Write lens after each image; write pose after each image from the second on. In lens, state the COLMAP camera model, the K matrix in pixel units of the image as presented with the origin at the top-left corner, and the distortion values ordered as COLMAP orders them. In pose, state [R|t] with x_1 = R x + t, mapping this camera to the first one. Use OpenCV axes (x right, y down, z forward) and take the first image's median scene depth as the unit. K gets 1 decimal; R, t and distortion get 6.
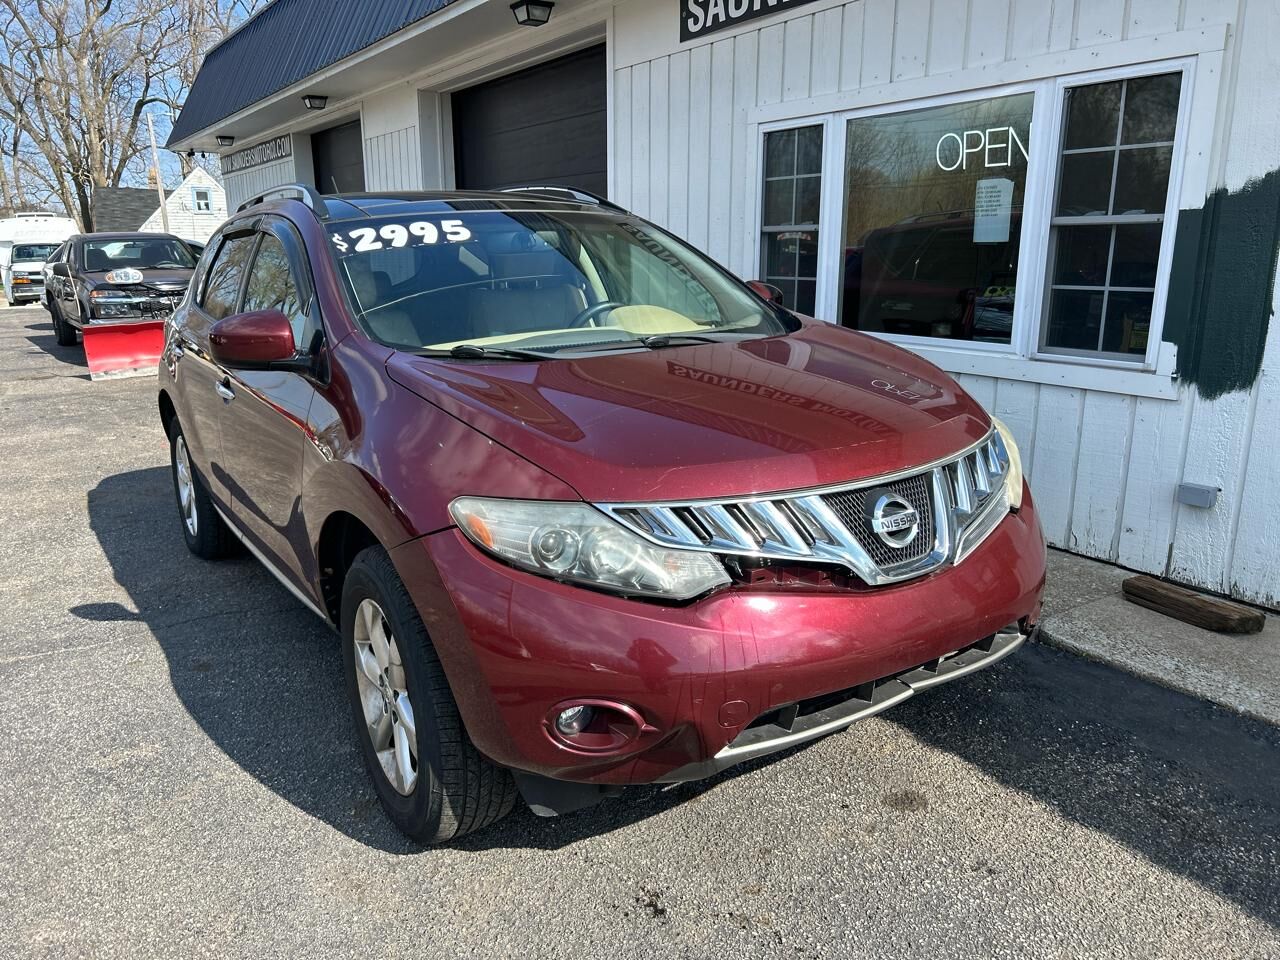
lens RADIAL K [[937.8, 0, 636.2], [0, 937.8, 481.4], [0, 0, 1]] dist [0.038236, -0.041185]
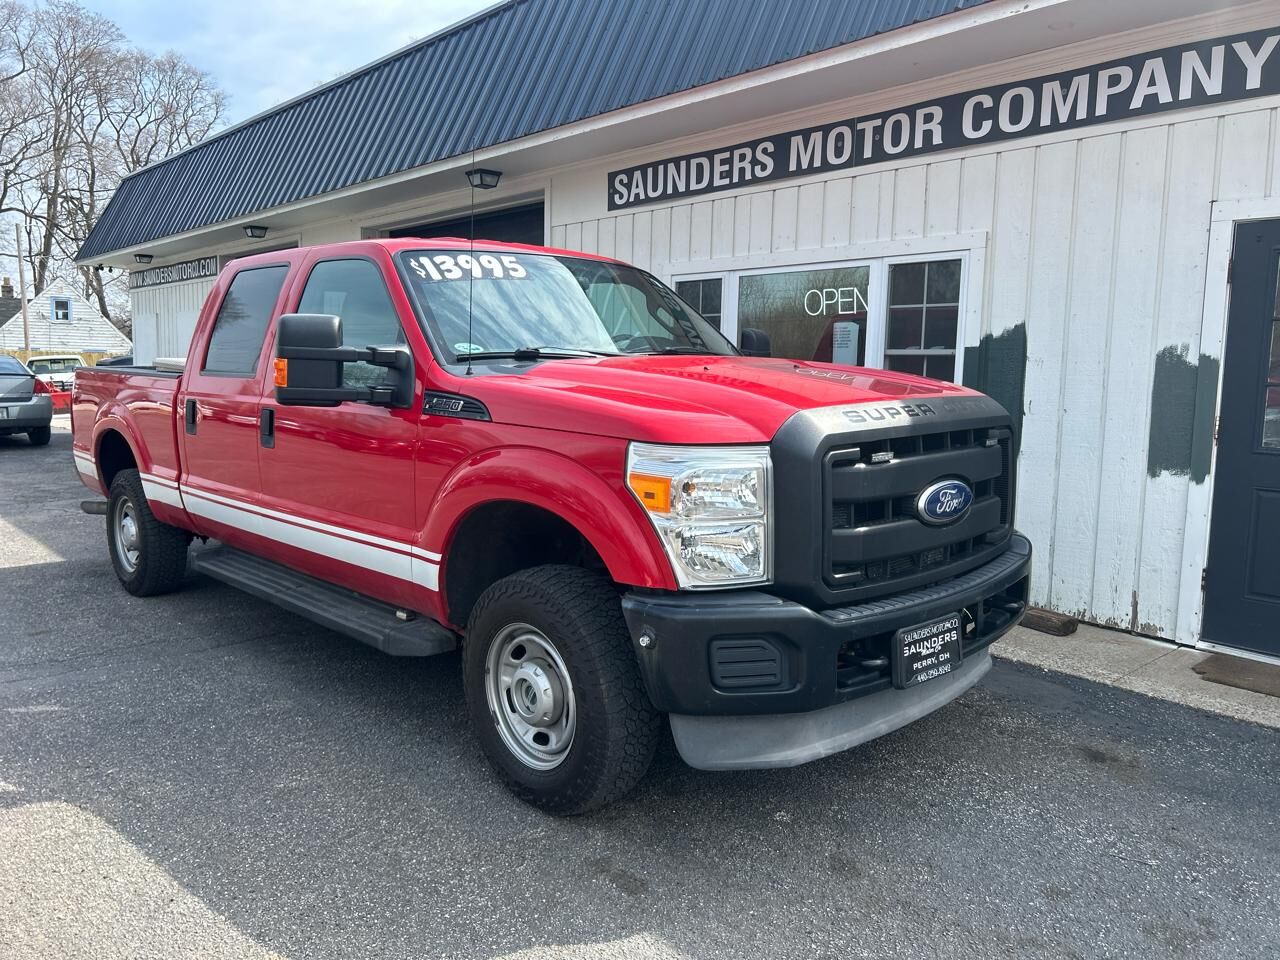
lens RADIAL K [[937.8, 0, 645.5], [0, 937.8, 473.3], [0, 0, 1]] dist [0.038236, -0.041185]
pose [[0.988069, 0.010259, 0.153671, -0.111040], [0.010747, 0.990754, -0.135245, 0.077555], [-0.153638, 0.135283, 0.978823, -0.256498]]
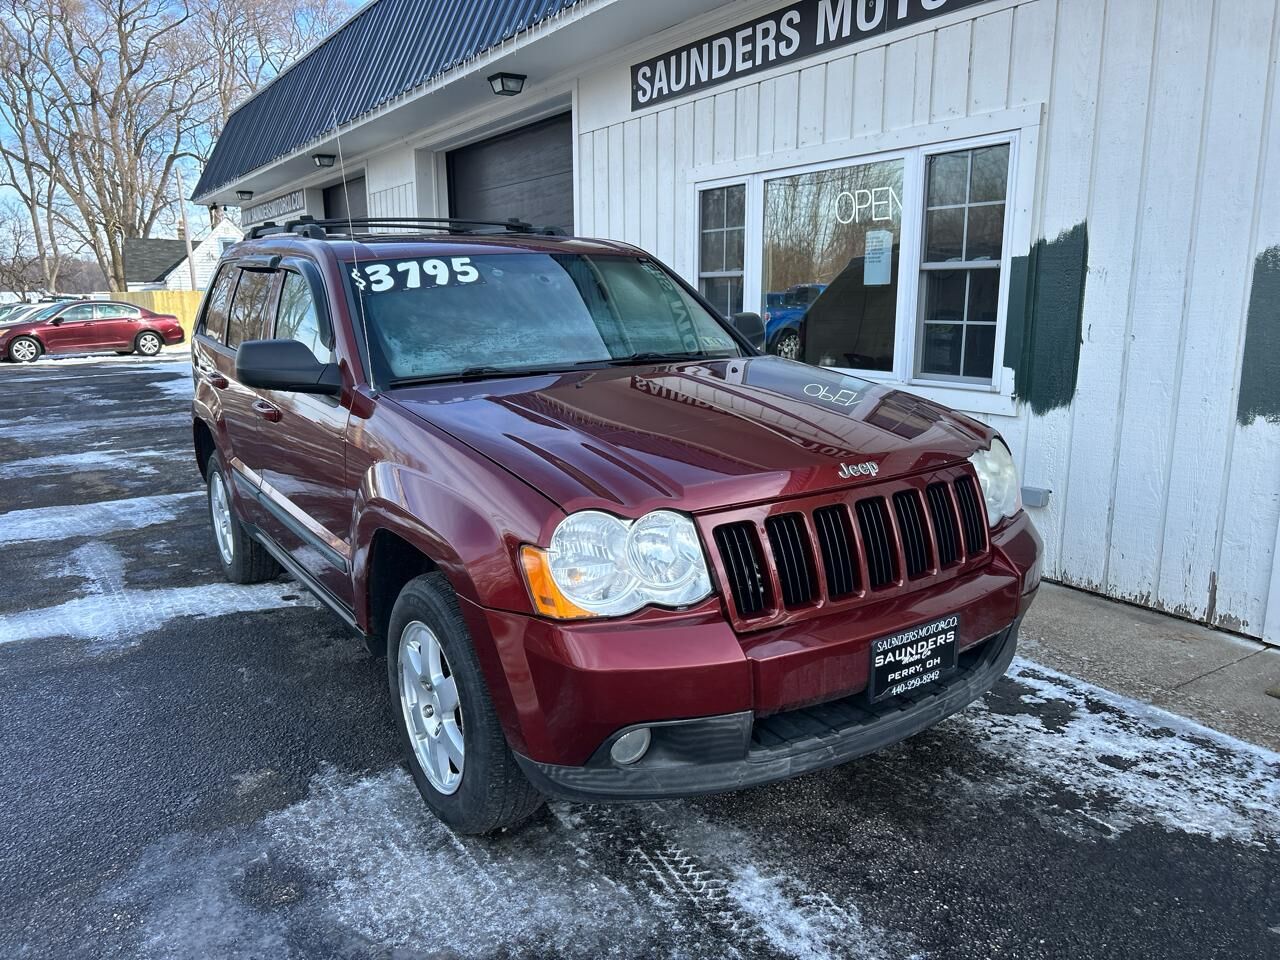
lens RADIAL K [[937.8, 0, 647.8], [0, 937.8, 489.6], [0, 0, 1]] dist [0.038236, -0.041185]
pose [[0.999940, 0.000479, -0.010960, 0.089365], [-0.000919, 0.999190, -0.040228, 0.038057], [0.010932, 0.040236, 0.999130, -0.127026]]
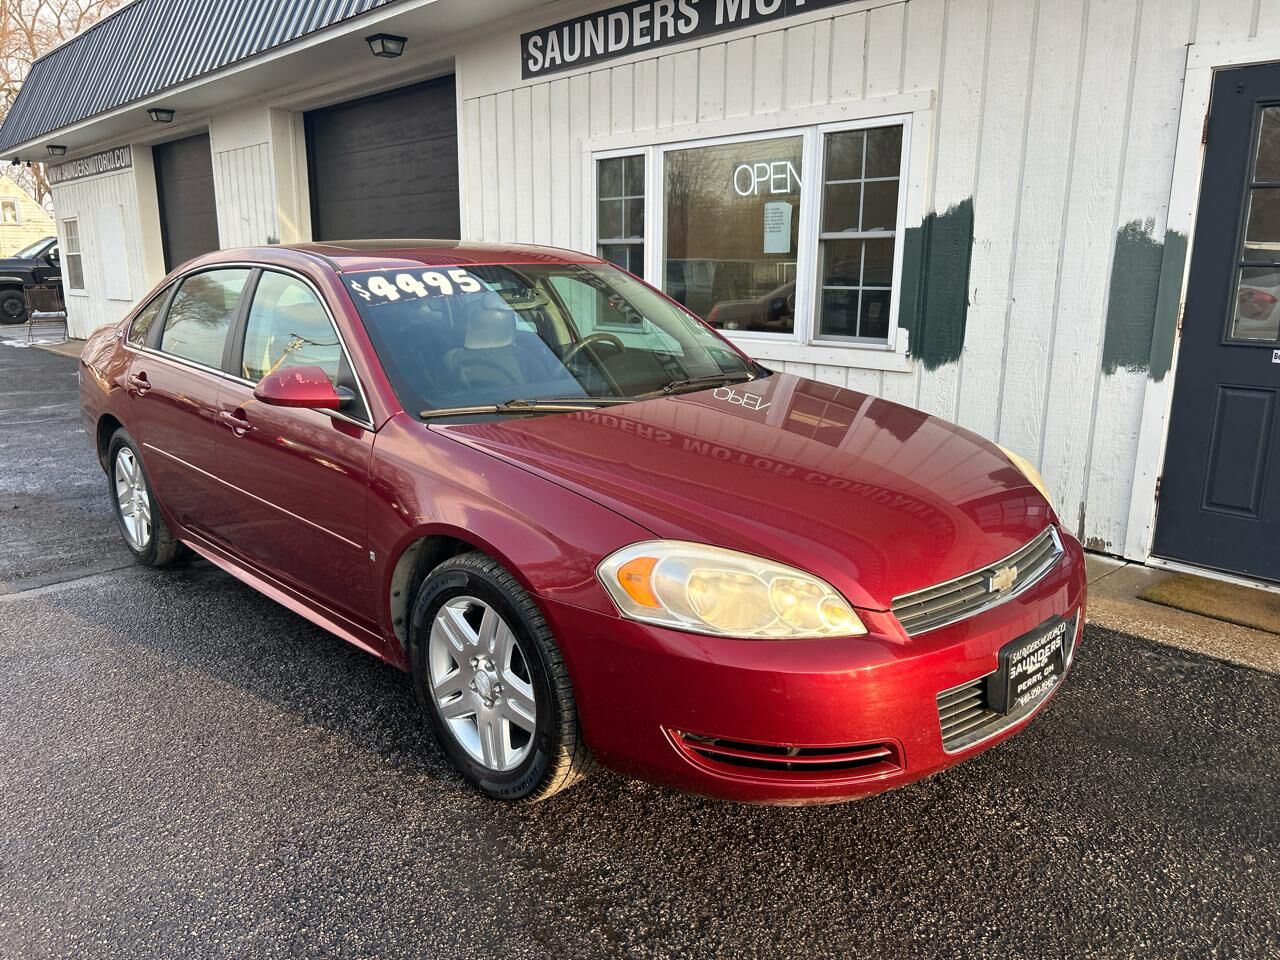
lens RADIAL K [[937.8, 0, 636.1], [0, 937.8, 483.8], [0, 0, 1]] dist [0.038236, -0.041185]
pose [[0.987068, -0.025457, 0.158268, -0.012760], [0.028564, 0.999441, -0.017383, 0.058740], [-0.157737, 0.021679, 0.987243, -0.167576]]
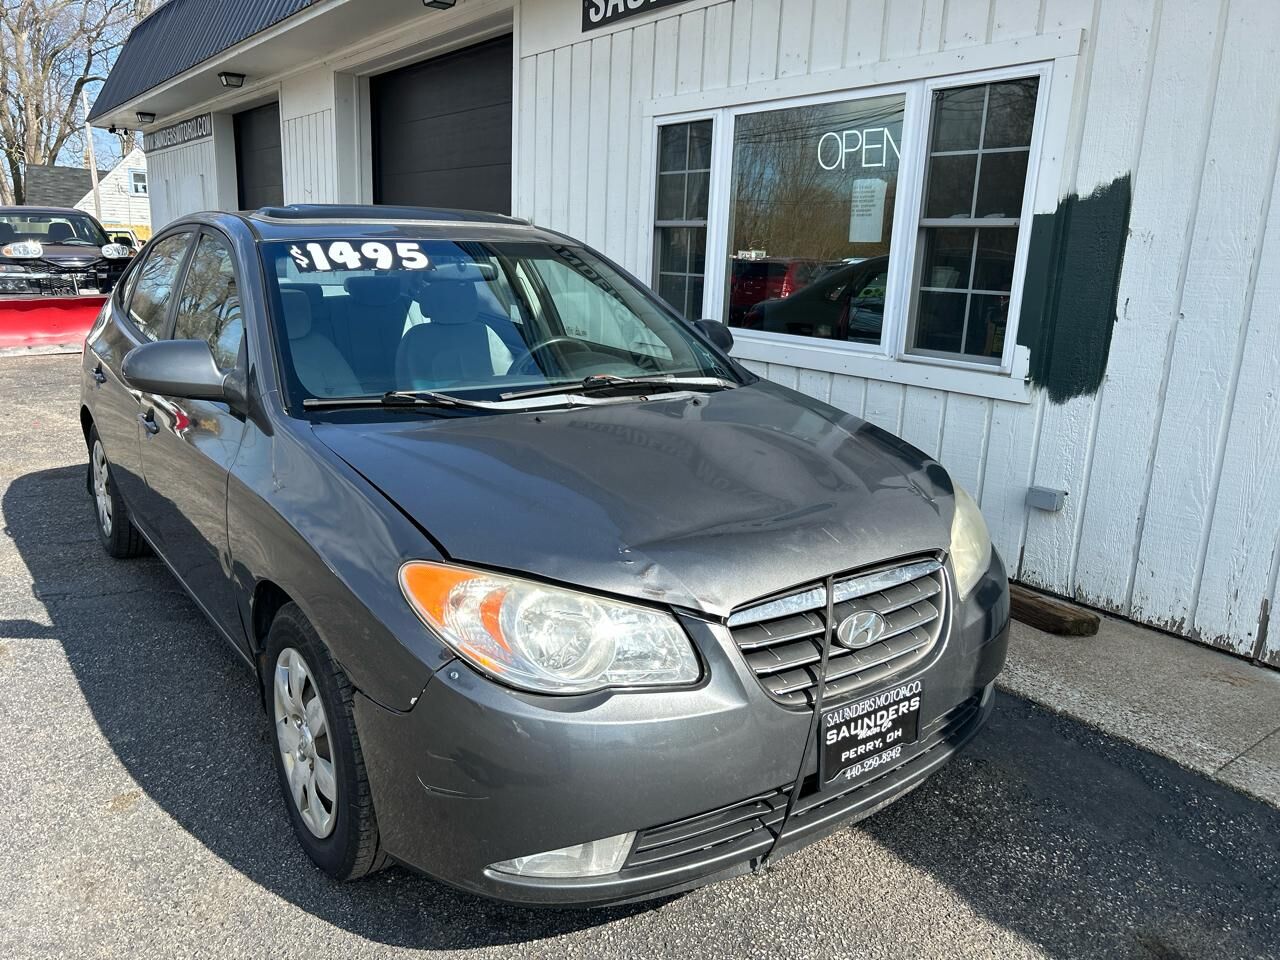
lens RADIAL K [[937.8, 0, 646.8], [0, 937.8, 475.7], [0, 0, 1]] dist [0.038236, -0.041185]
pose [[0.997520, 0.030745, 0.063307, 0.075135], [-0.029885, 0.999448, -0.014486, 0.012529], [-0.063717, 0.012558, 0.997889, 0.018656]]
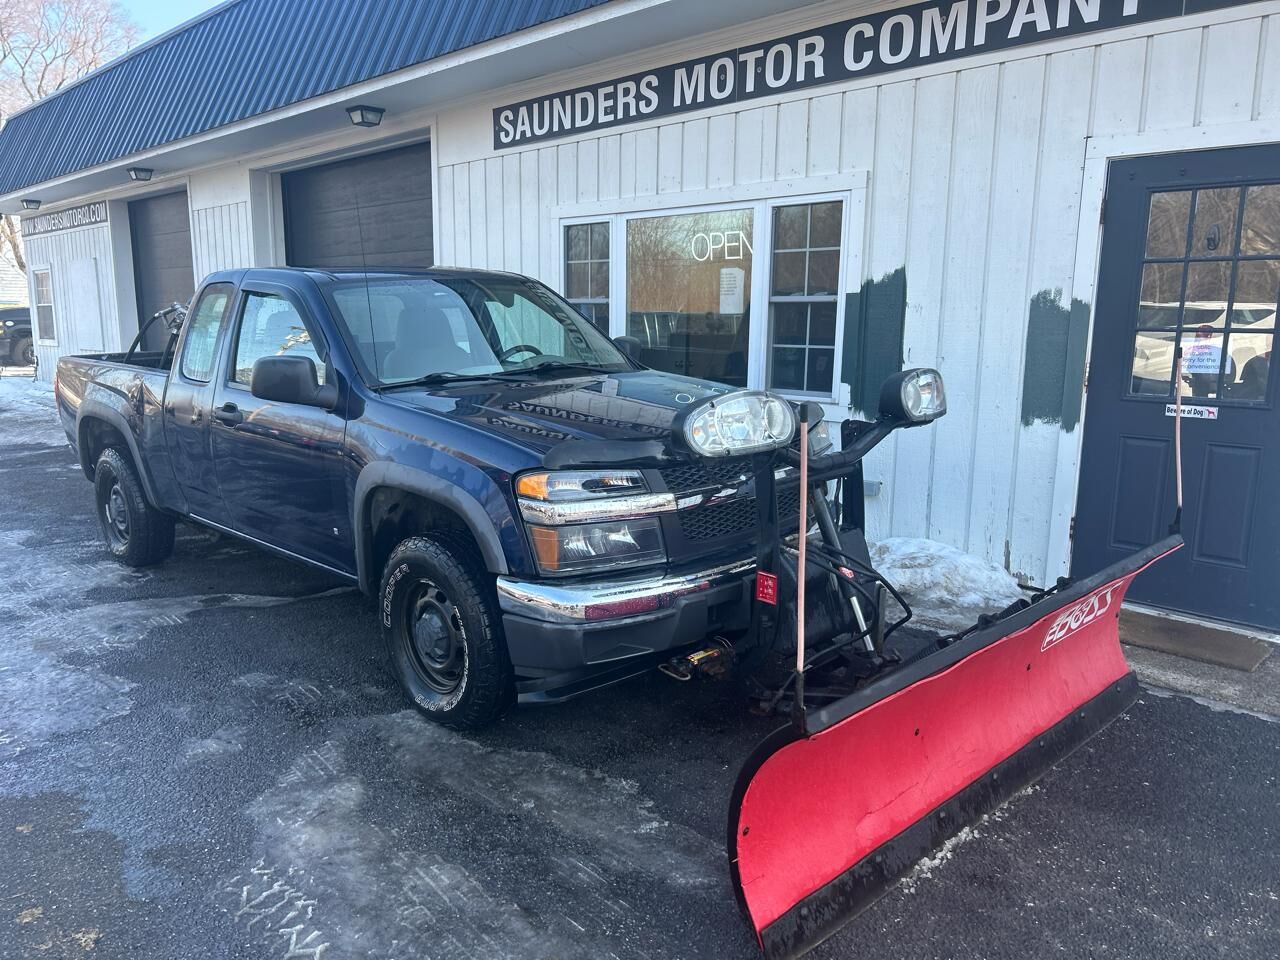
lens RADIAL K [[937.8, 0, 629.9], [0, 937.8, 490.8], [0, 0, 1]] dist [0.038236, -0.041185]
pose [[0.981222, -0.020669, 0.191770, -0.028462], [0.032590, 0.997713, -0.059216, 0.065639], [-0.190107, 0.064354, 0.979652, -0.240511]]
